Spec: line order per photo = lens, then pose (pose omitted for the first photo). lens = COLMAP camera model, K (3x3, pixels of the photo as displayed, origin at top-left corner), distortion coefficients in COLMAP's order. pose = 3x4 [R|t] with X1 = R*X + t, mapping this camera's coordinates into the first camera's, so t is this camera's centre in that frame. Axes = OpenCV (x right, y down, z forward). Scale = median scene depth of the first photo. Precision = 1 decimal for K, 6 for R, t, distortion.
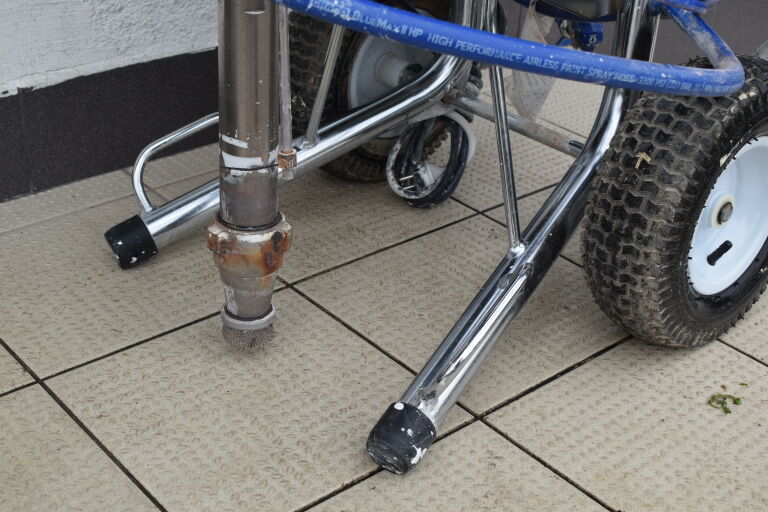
lens RADIAL K [[1131.9, 0, 384.0], [0, 1131.9, 256.0], [0, 0, 1]] dist [-0.014977, -0.033542]
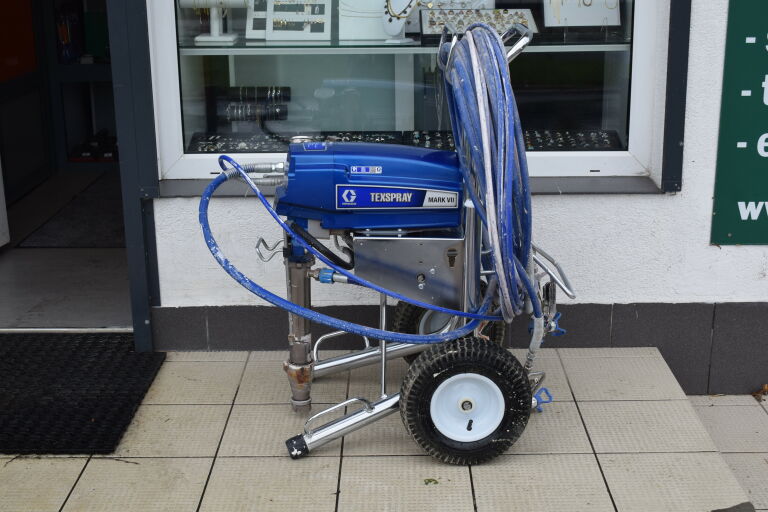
lens RADIAL K [[1131.9, 0, 384.0], [0, 1131.9, 256.0], [0, 0, 1]] dist [-0.014977, -0.033542]
pose [[0.749536, 0.139406, -0.647118, 1.692858], [-0.284183, 0.950671, -0.124360, 0.005776], [0.597860, 0.277112, 0.752179, -0.938803]]
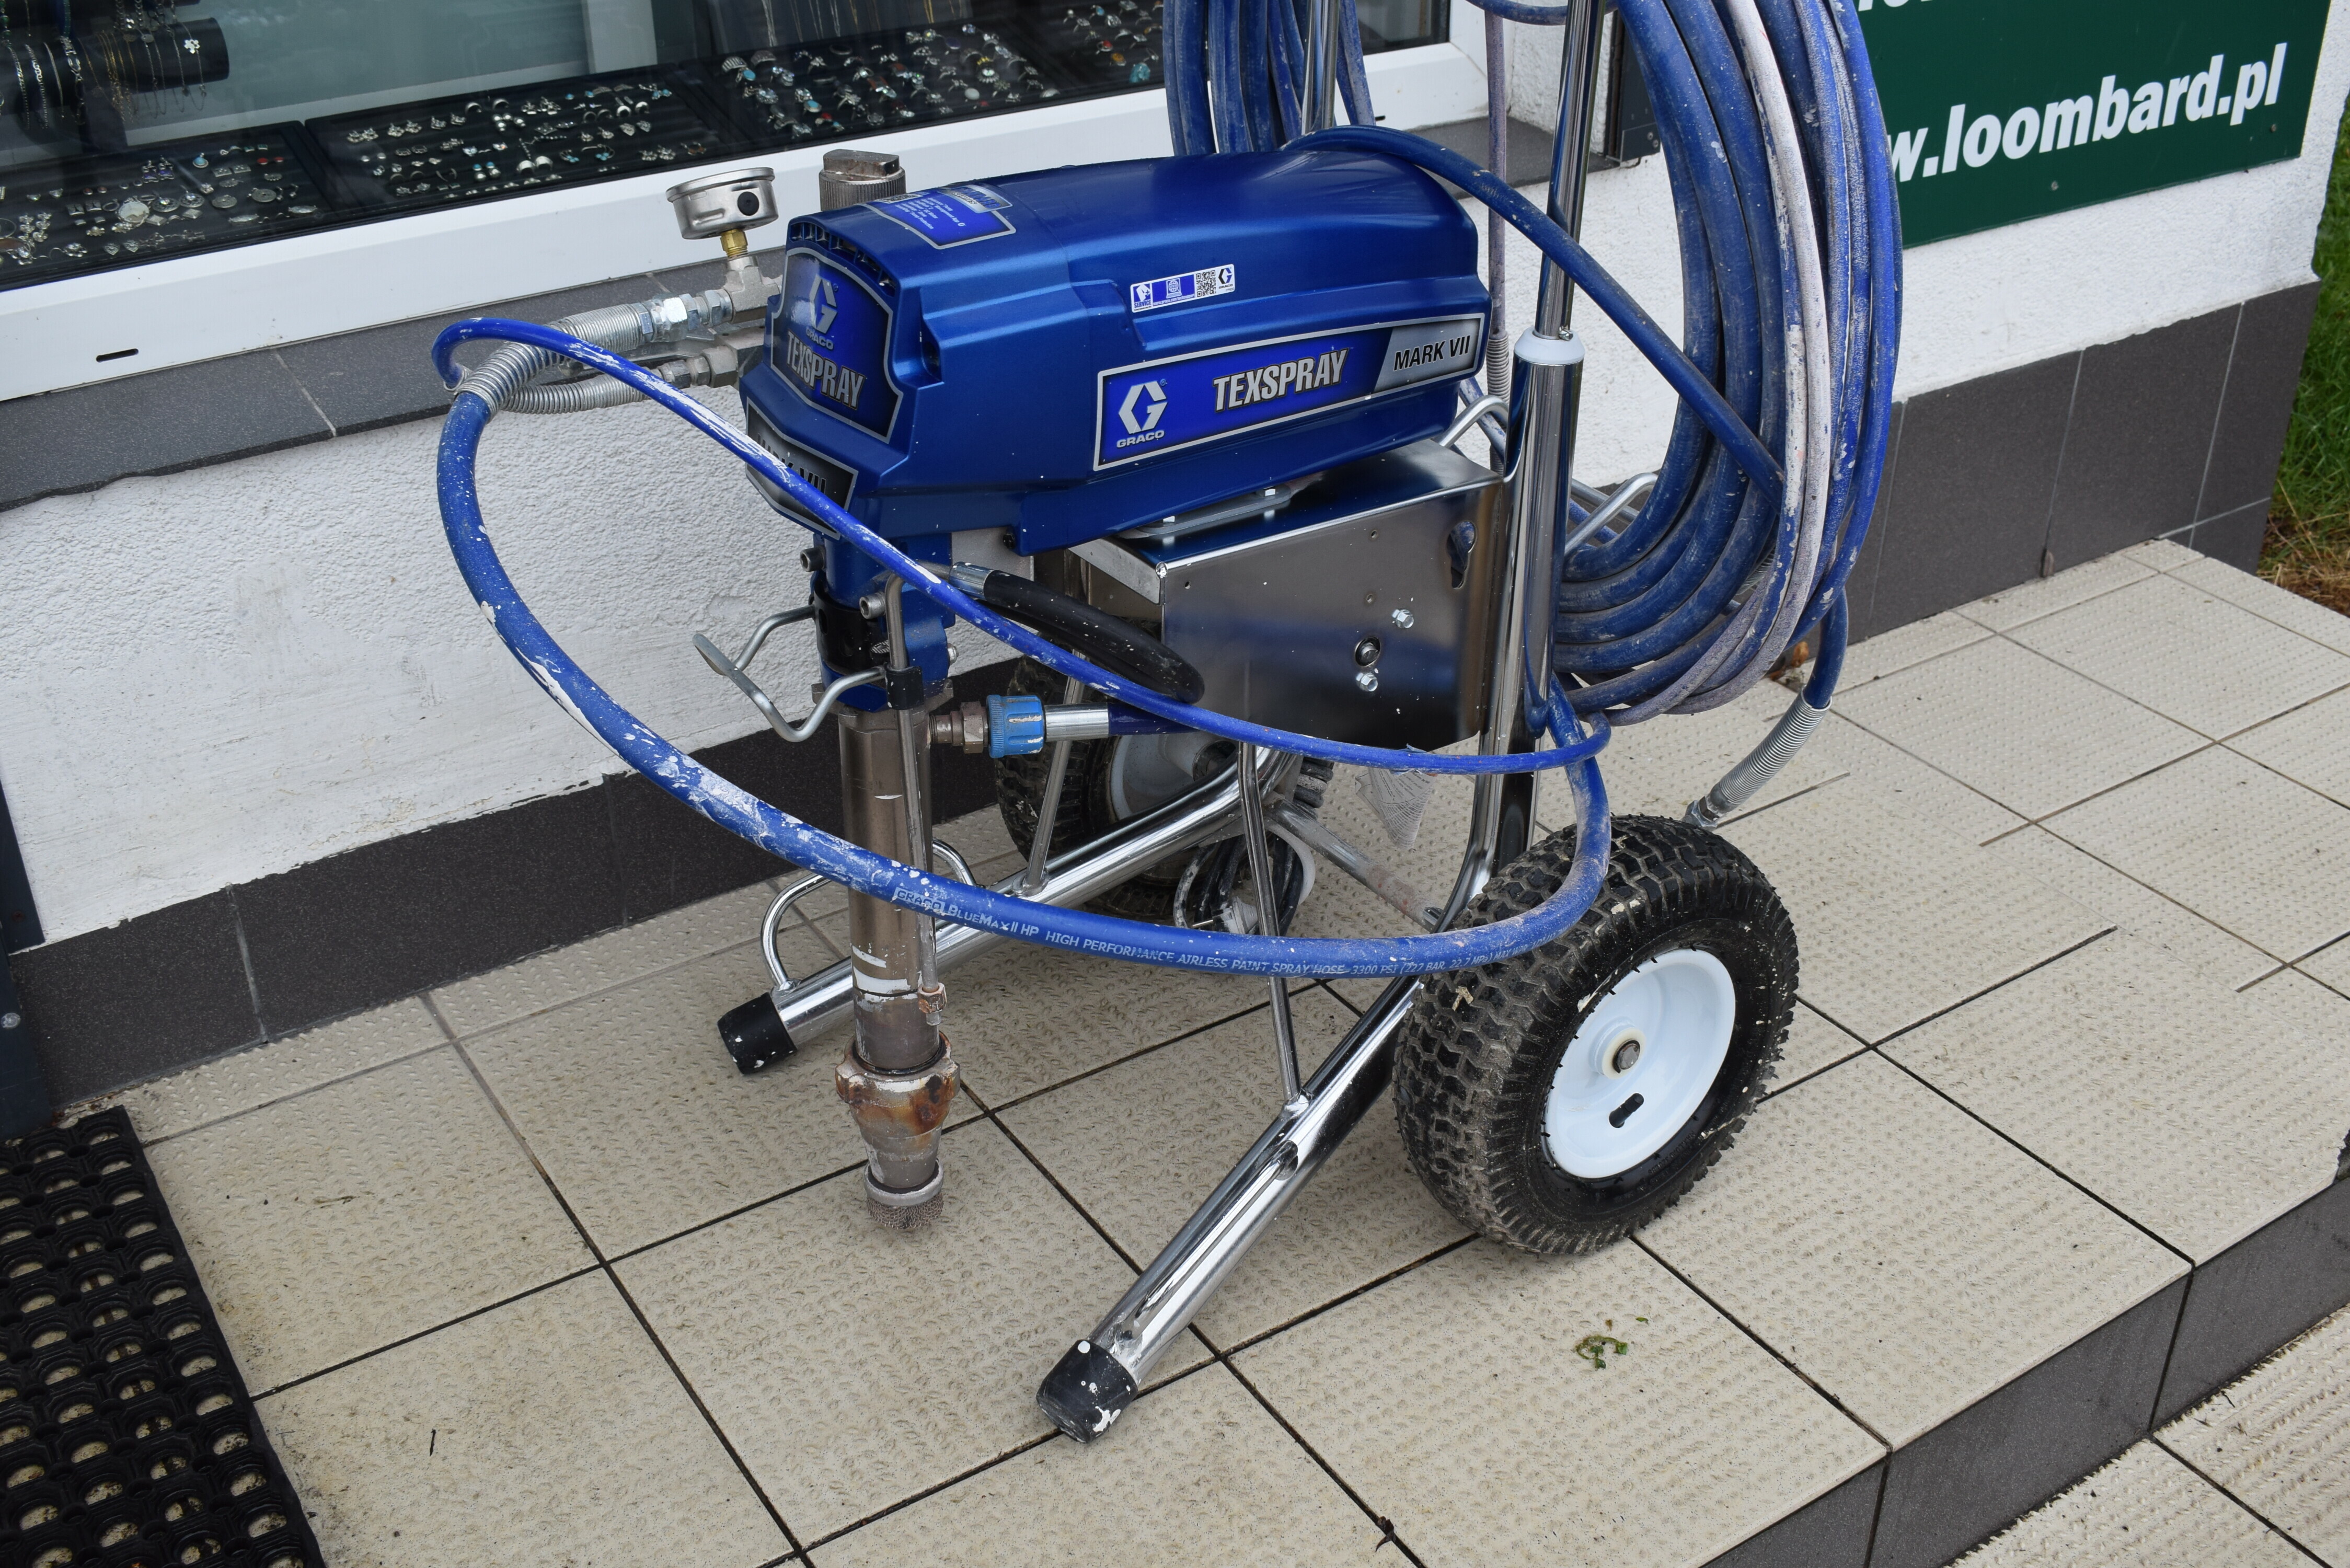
lens RADIAL K [[2460.4, 0, 1175.0], [0, 2460.4, 784.0], [0, 0, 1]] dist [-0.062439, -0.004092]
pose [[0.991407, 0.029039, -0.127548, 0.232274], [-0.026762, 0.999451, 0.019529, -0.227669], [0.128045, -0.015948, 0.991640, -0.457531]]
